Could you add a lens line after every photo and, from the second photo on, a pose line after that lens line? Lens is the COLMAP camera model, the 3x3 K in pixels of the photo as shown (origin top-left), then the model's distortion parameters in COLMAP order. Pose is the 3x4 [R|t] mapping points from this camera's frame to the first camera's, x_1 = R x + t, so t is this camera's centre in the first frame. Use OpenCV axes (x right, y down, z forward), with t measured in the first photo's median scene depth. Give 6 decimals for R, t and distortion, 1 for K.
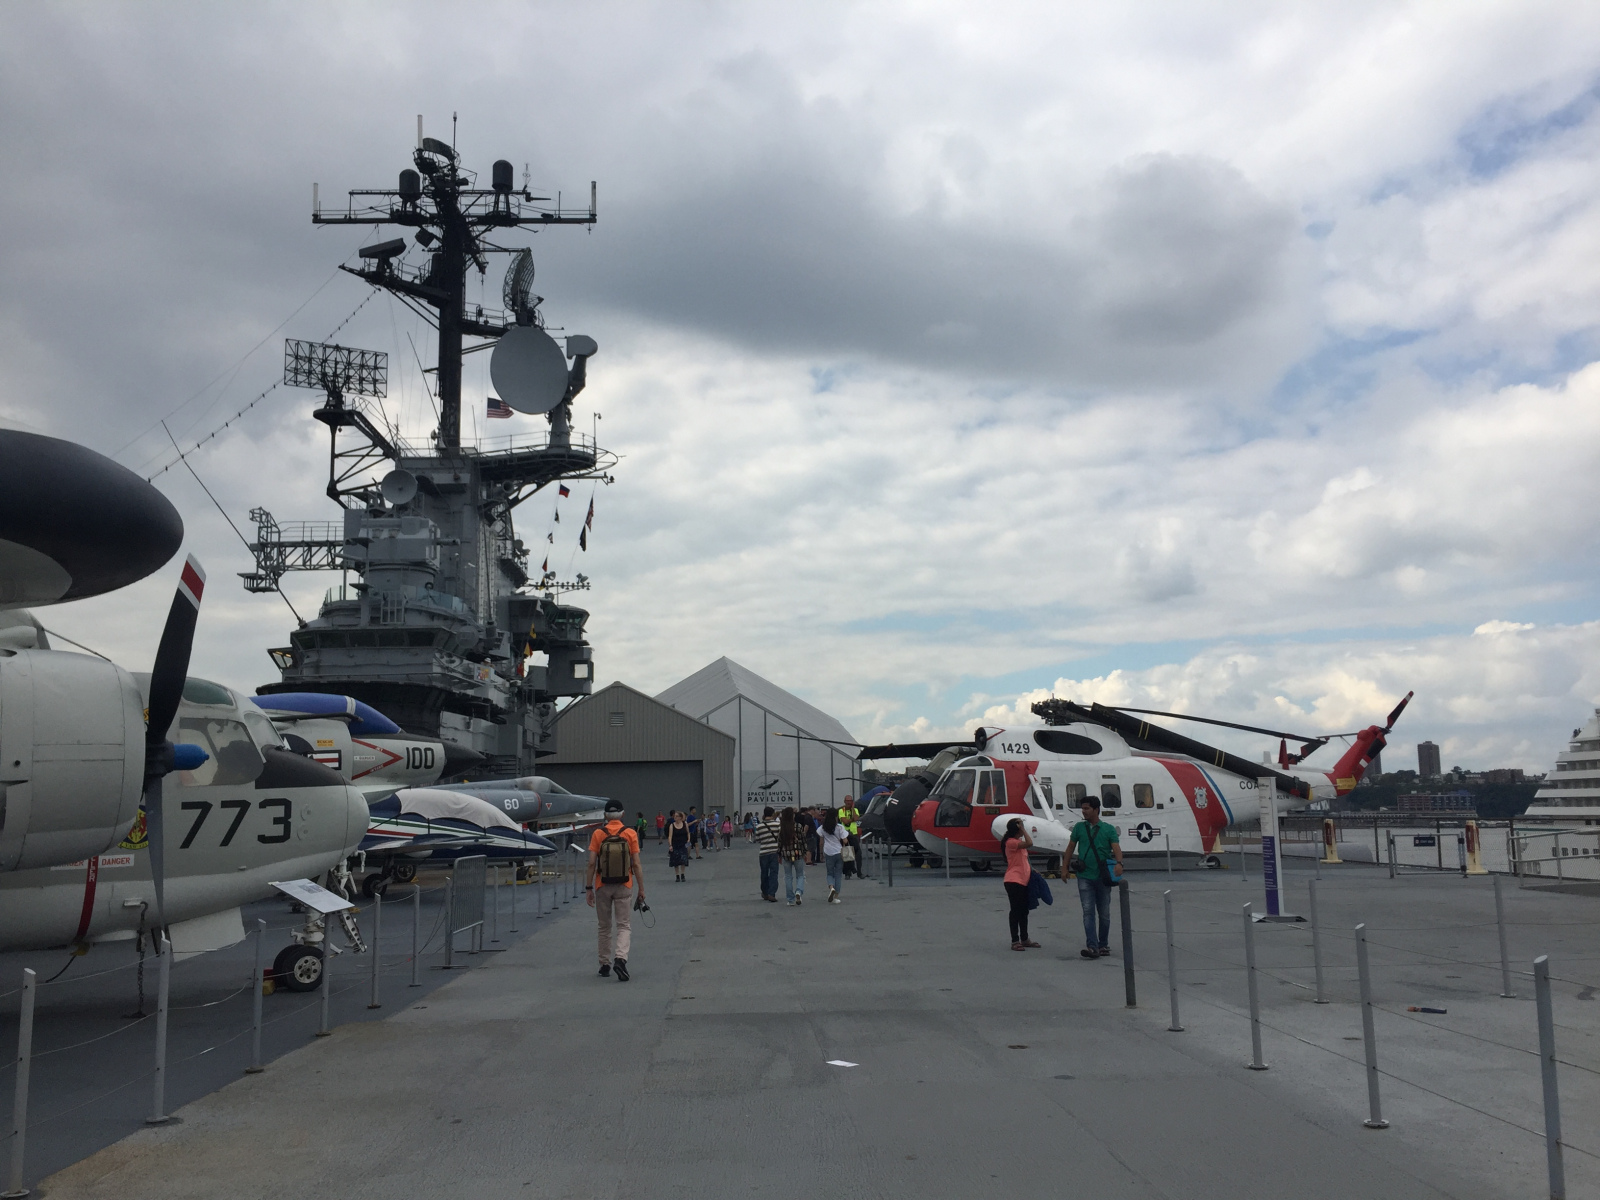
lens RADIAL K [[1385.9, 0, 801.7], [0, 1385.9, 577.8], [0, 0, 1]] dist [0.096722, -0.133923]
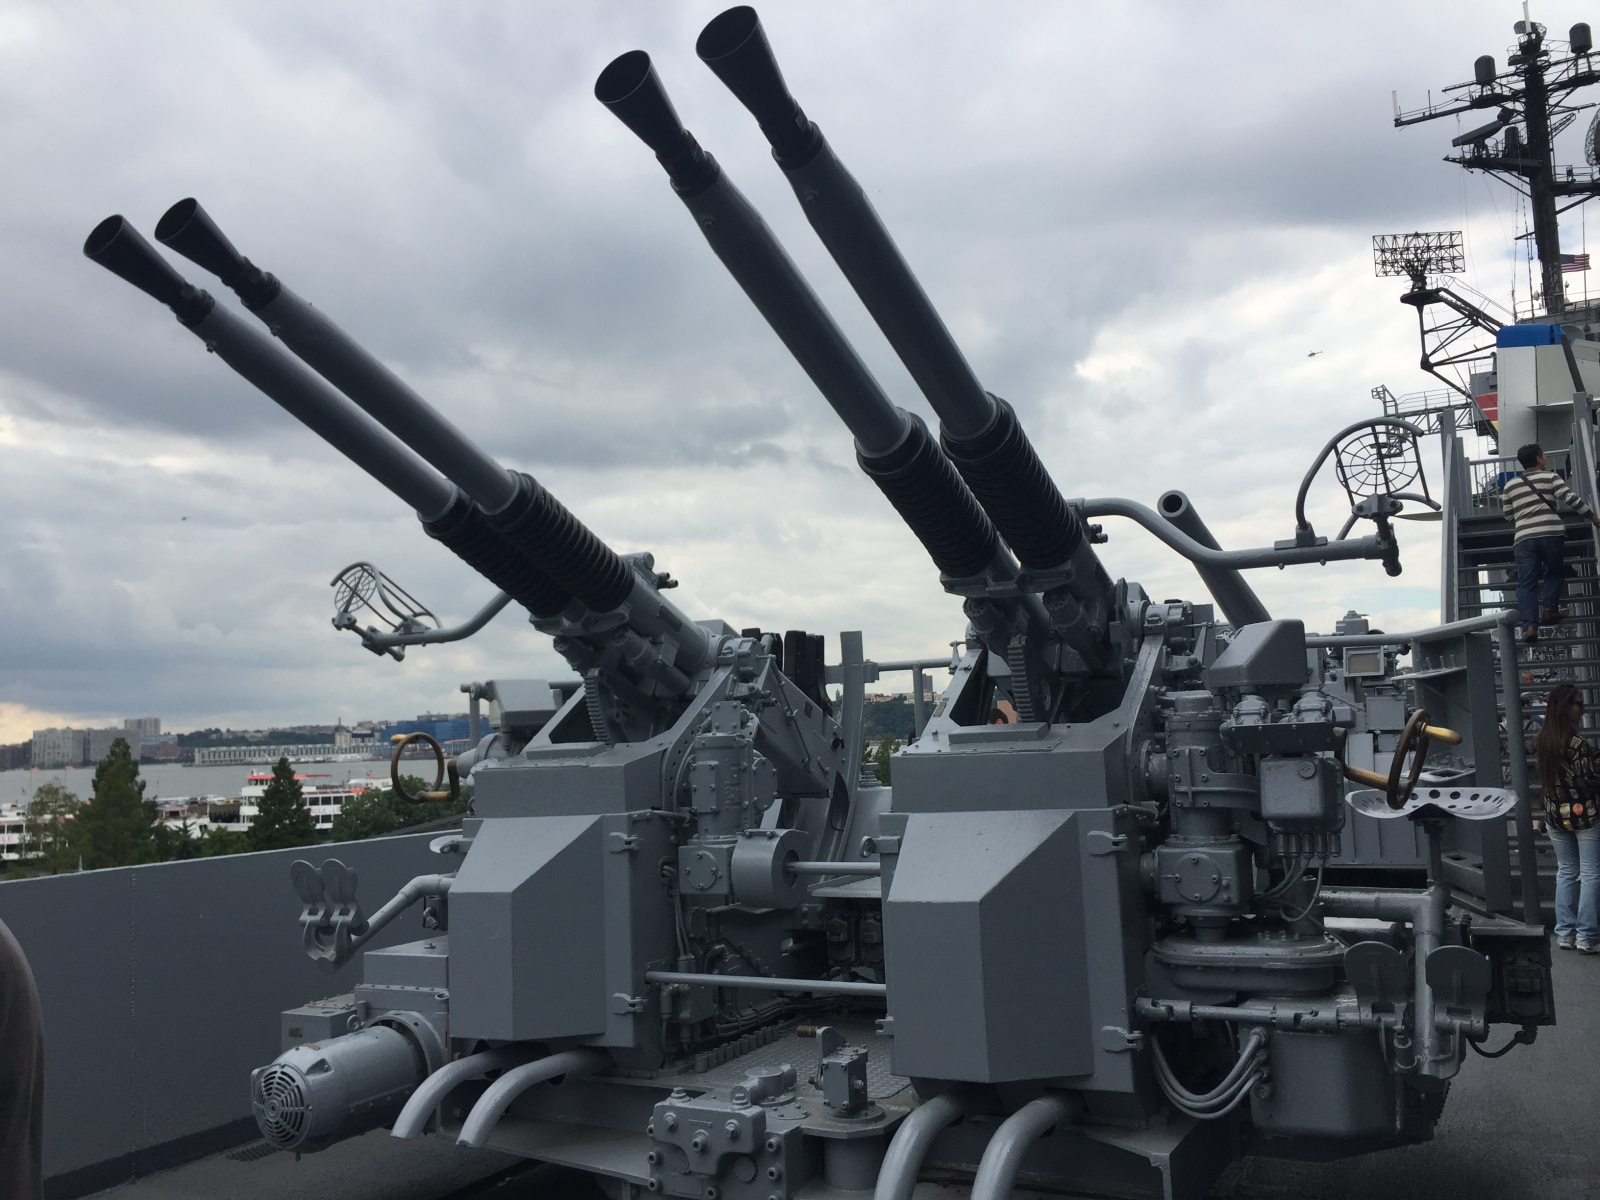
lens RADIAL K [[1394.0, 0, 779.2], [0, 1394.0, 597.3], [0, 0, 1]] dist [0.042193, -0.072558]
pose [[0.856326, -0.074000, -0.511106, -0.223485], [0.113859, 0.992381, 0.047083, 0.011702], [0.503728, -0.098512, 0.858227, -0.247171]]
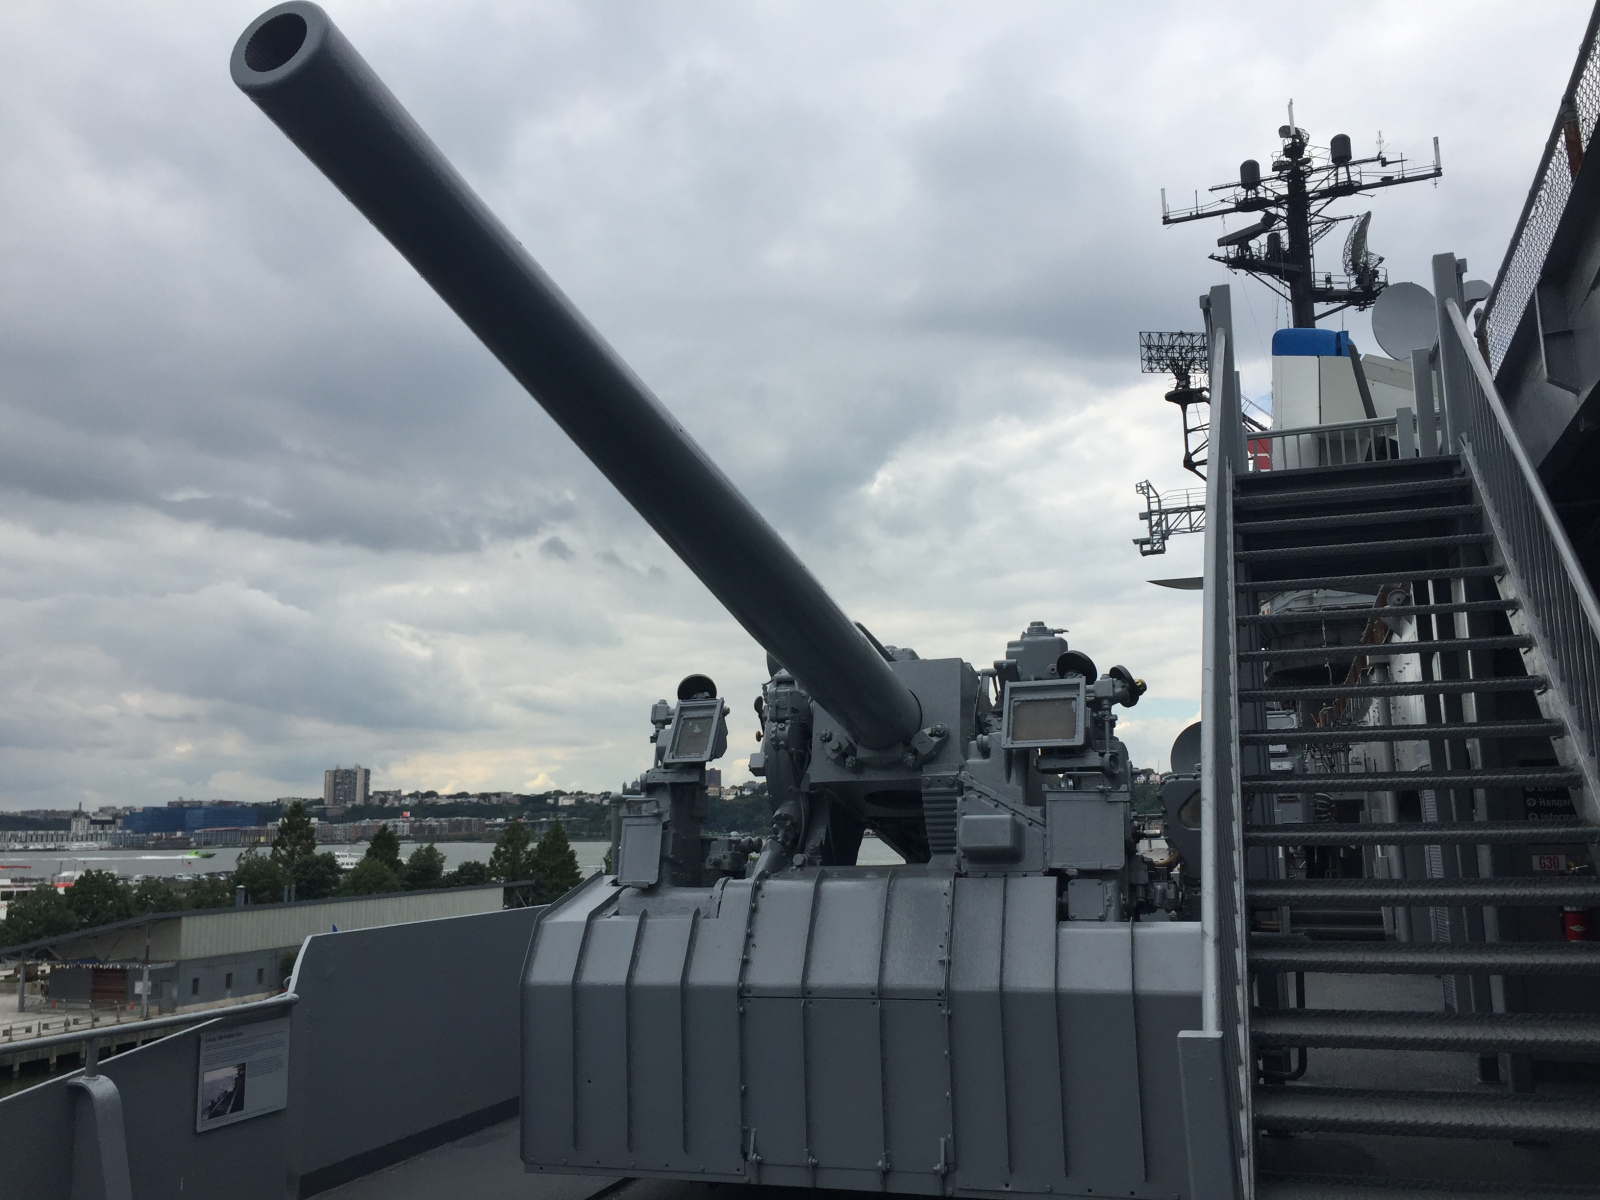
lens RADIAL K [[1385.9, 0, 801.7], [0, 1385.9, 577.8], [0, 0, 1]] dist [0.096722, -0.133923]
pose [[0.930256, -0.072162, -0.359745, -0.234085], [0.070372, 0.997357, -0.018088, 0.027851], [0.360099, -0.008489, 0.932875, -0.146306]]
